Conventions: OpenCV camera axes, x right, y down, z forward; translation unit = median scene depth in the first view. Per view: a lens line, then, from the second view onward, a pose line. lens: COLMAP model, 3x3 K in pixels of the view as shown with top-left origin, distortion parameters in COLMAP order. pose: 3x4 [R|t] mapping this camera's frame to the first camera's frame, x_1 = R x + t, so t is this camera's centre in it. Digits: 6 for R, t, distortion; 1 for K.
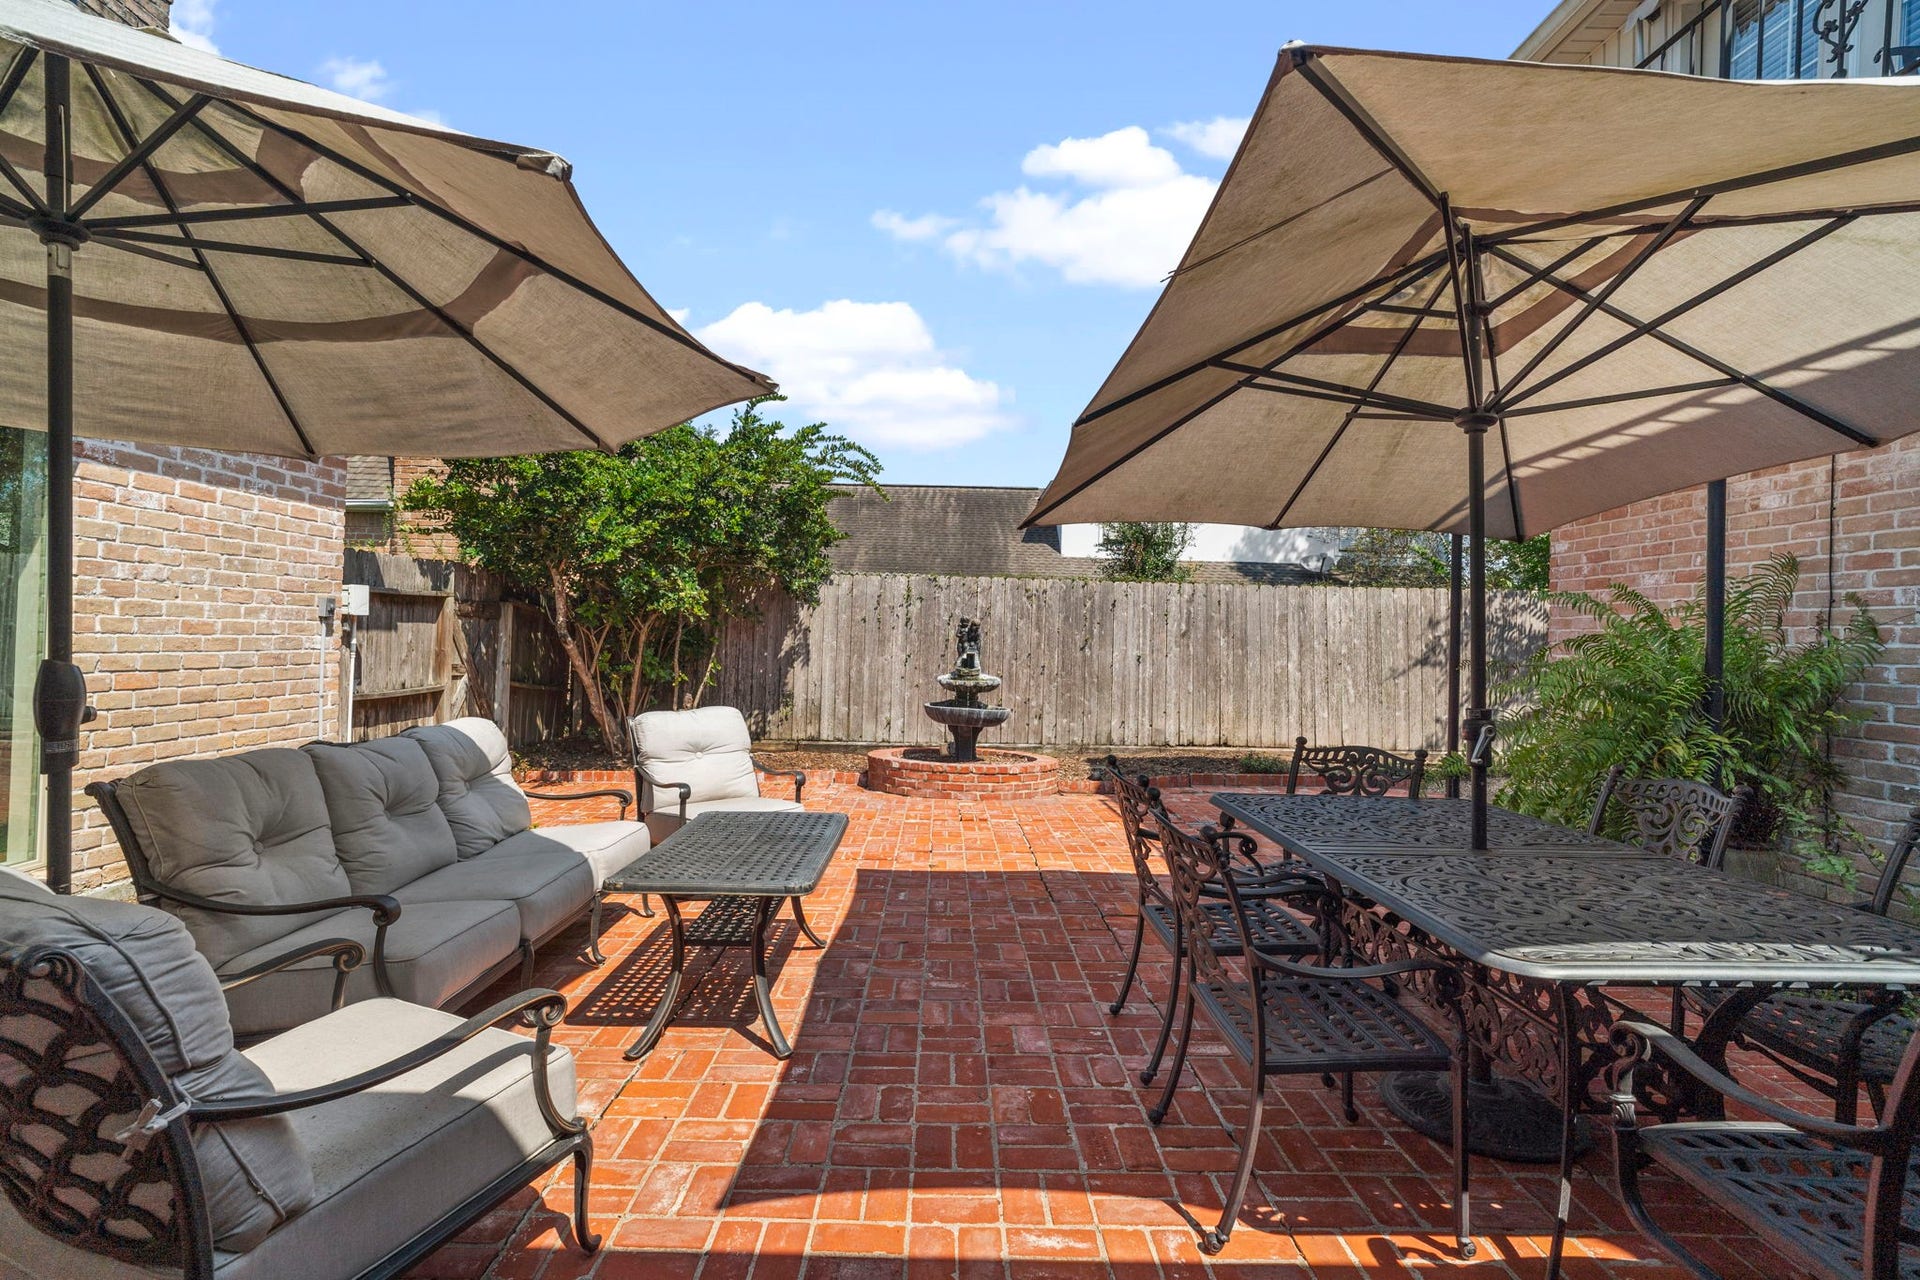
lens RADIAL K [[901.5, 0, 956.2], [0, 901.5, 636.6], [0, 0, 1]] dist [-0.008011, 0.002240]
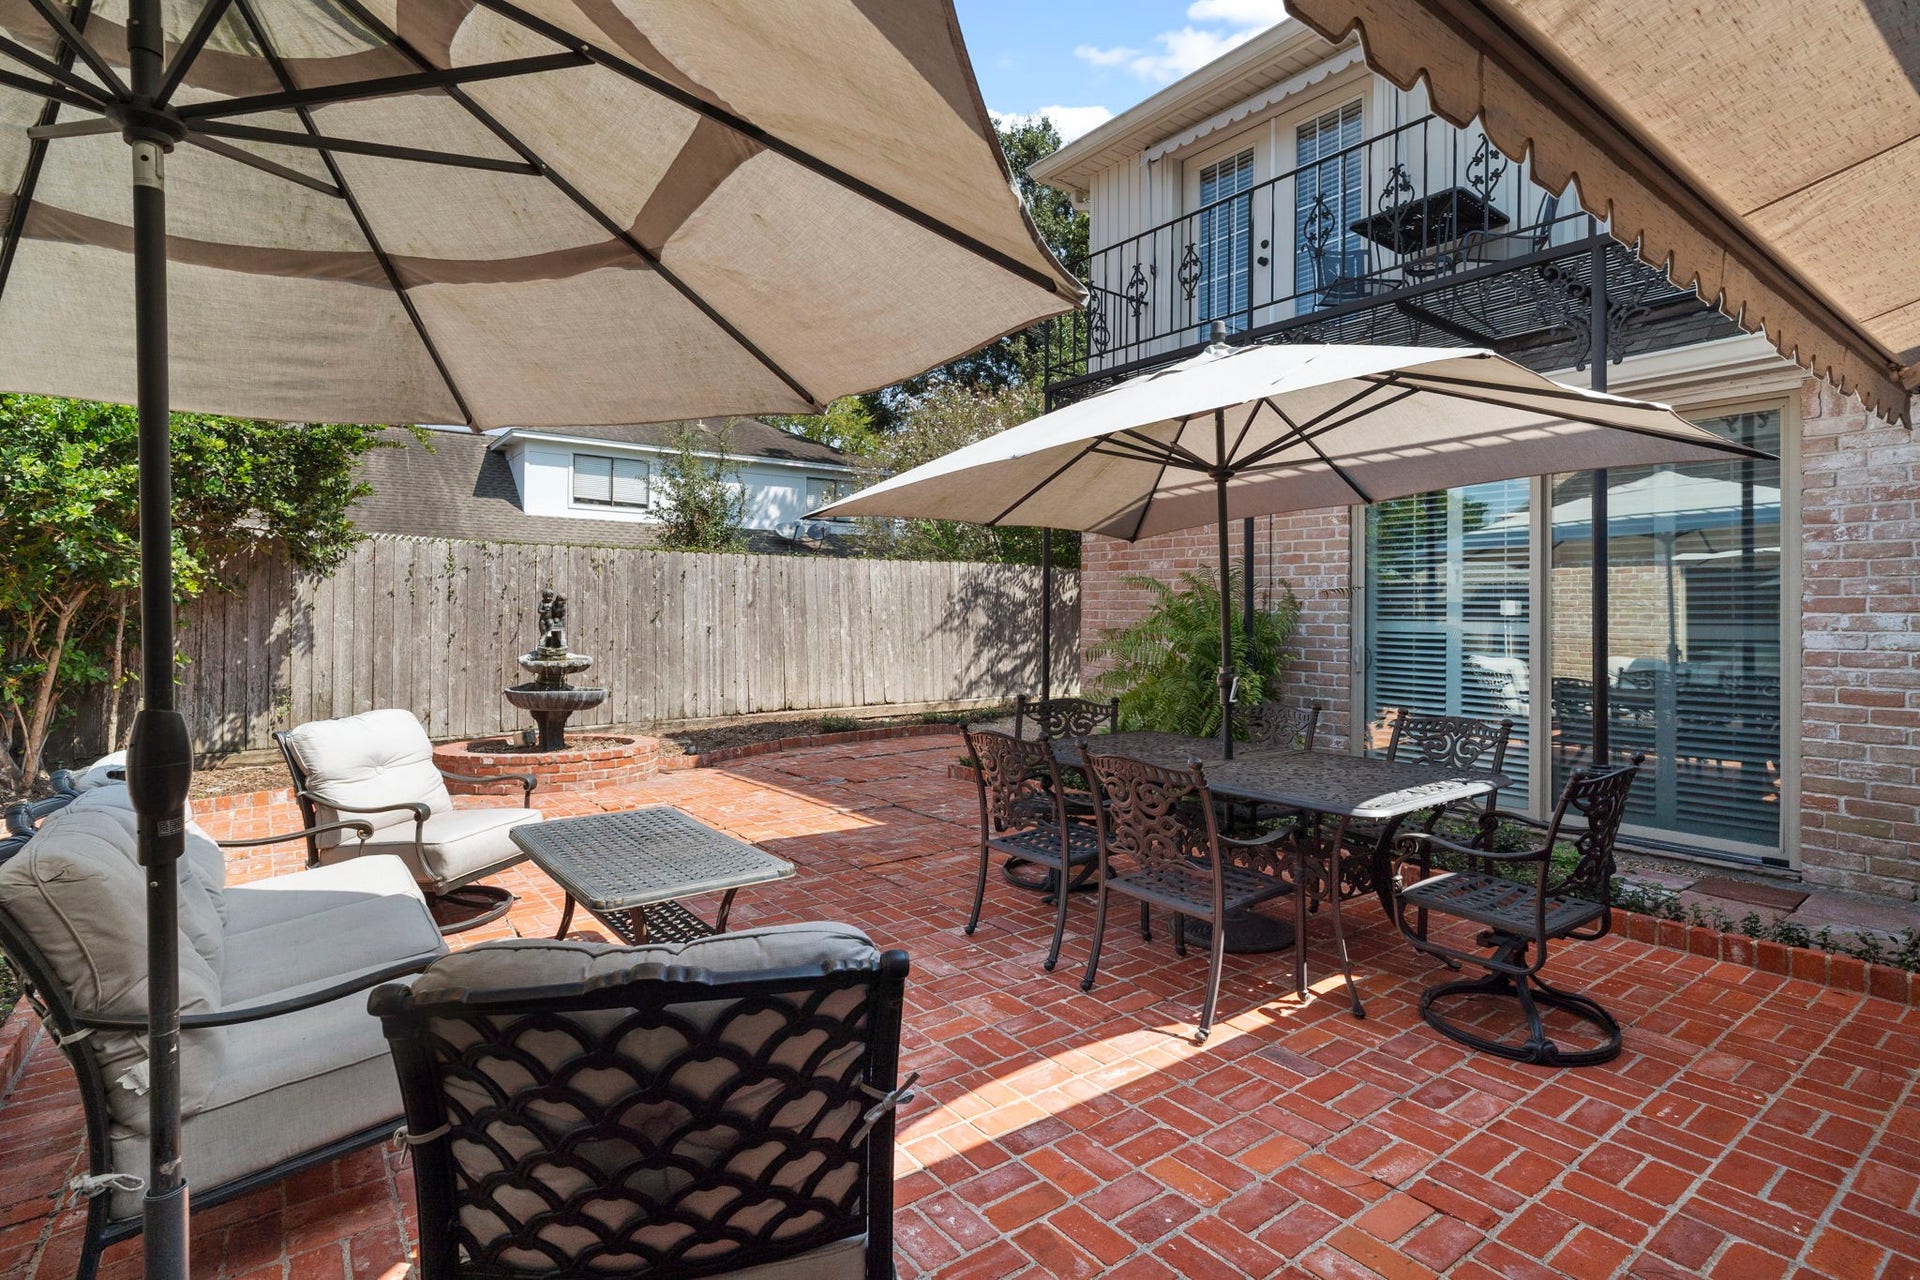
lens RADIAL K [[933.8, 0, 959.2], [0, 933.8, 610.7], [0, 0, 1]] dist [-0.004337, 0.000595]
pose [[0.811087, -0.020029, 0.584583, -0.181295], [0.012027, 0.999773, 0.017568, -0.011922], [-0.584803, -0.007218, 0.811144, -0.001540]]
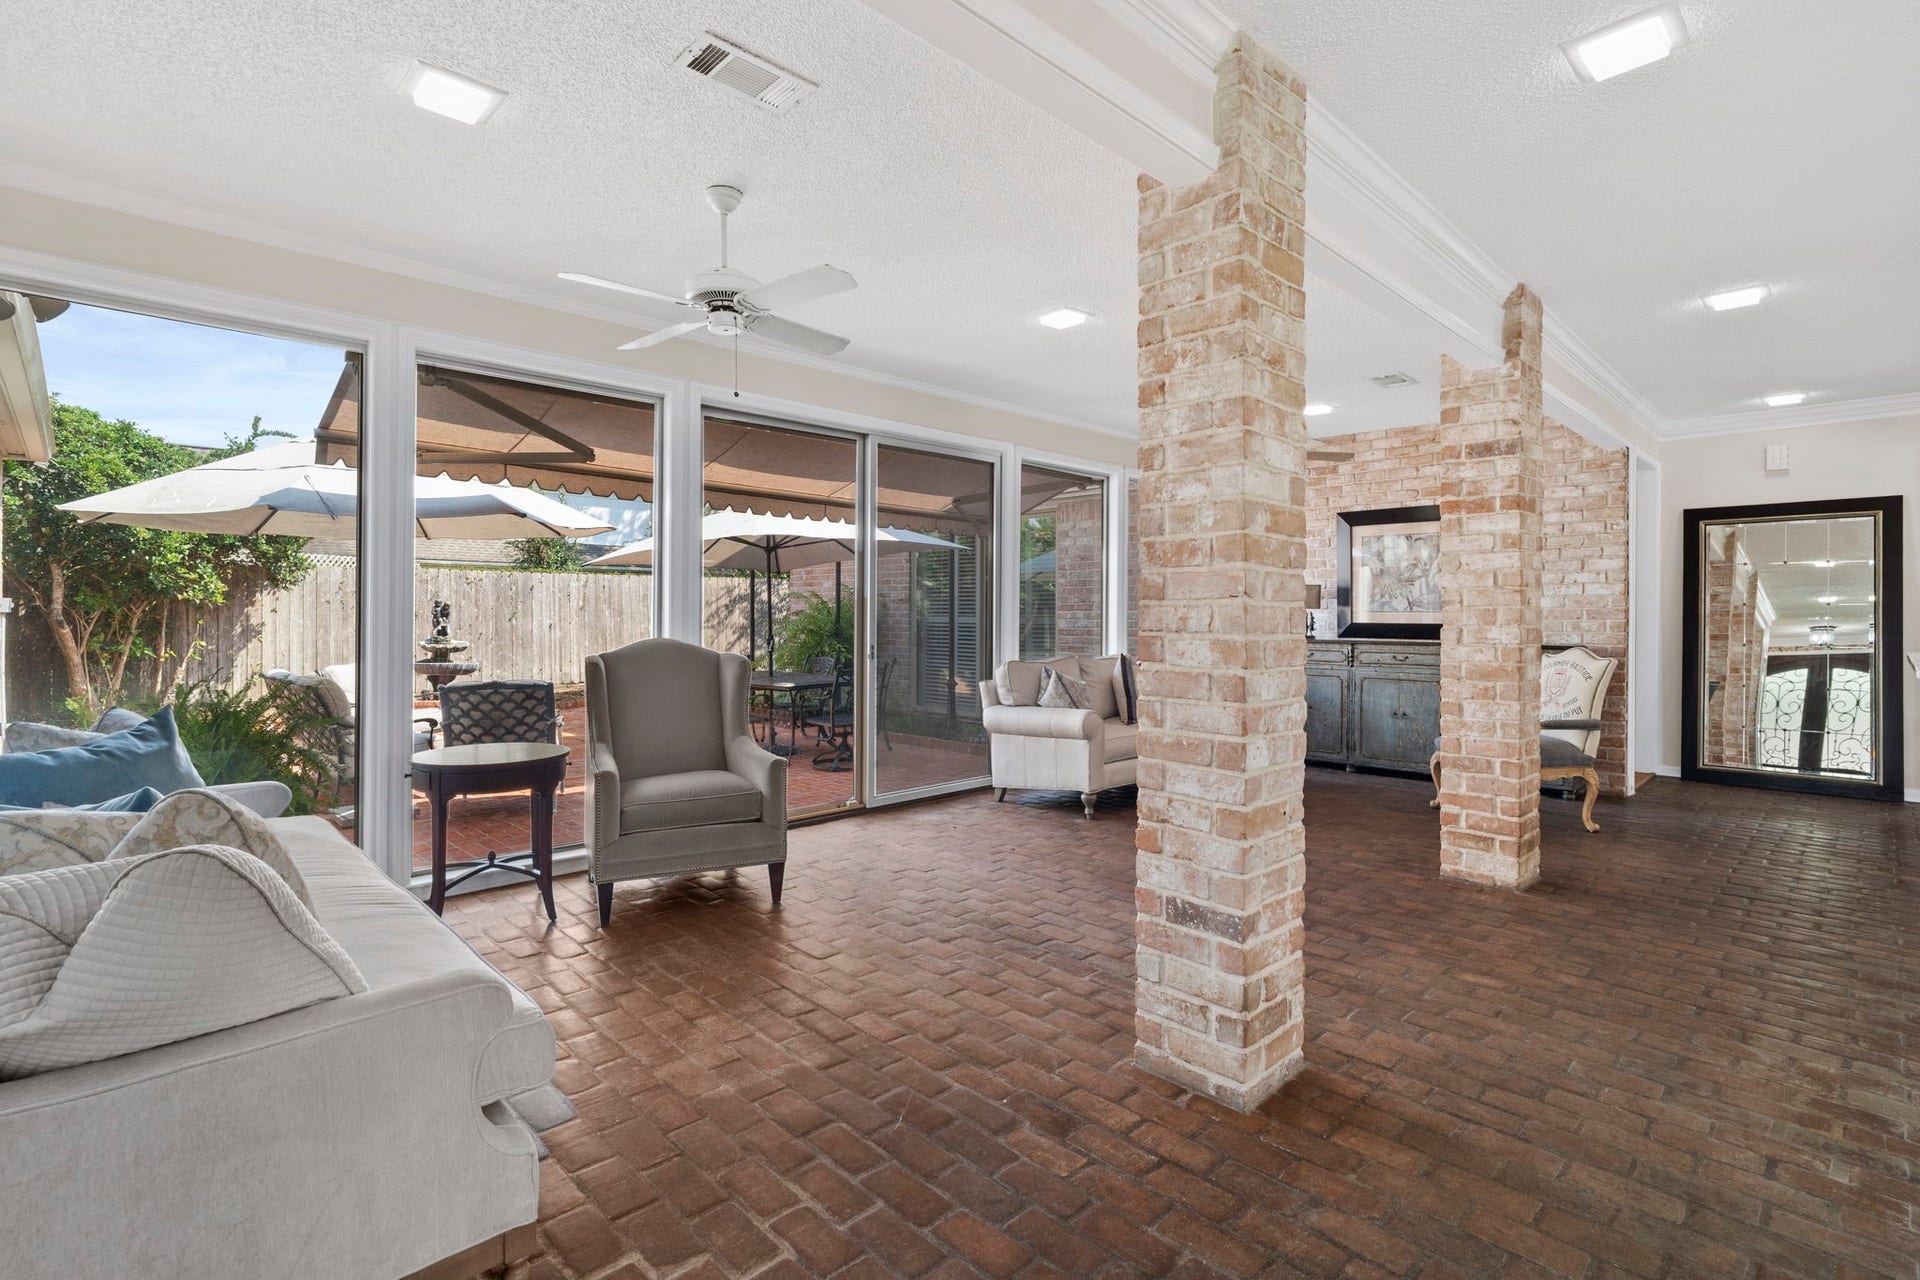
lens RADIAL K [[901.5, 0, 943.3], [0, 901.5, 615.6], [0, 0, 1]] dist [-0.008011, 0.002240]
pose [[0.733463, -0.024486, 0.679288, -0.327393], [0.012842, 0.999672, 0.022168, -0.016181], [-0.679608, -0.007536, 0.733537, -0.508575]]
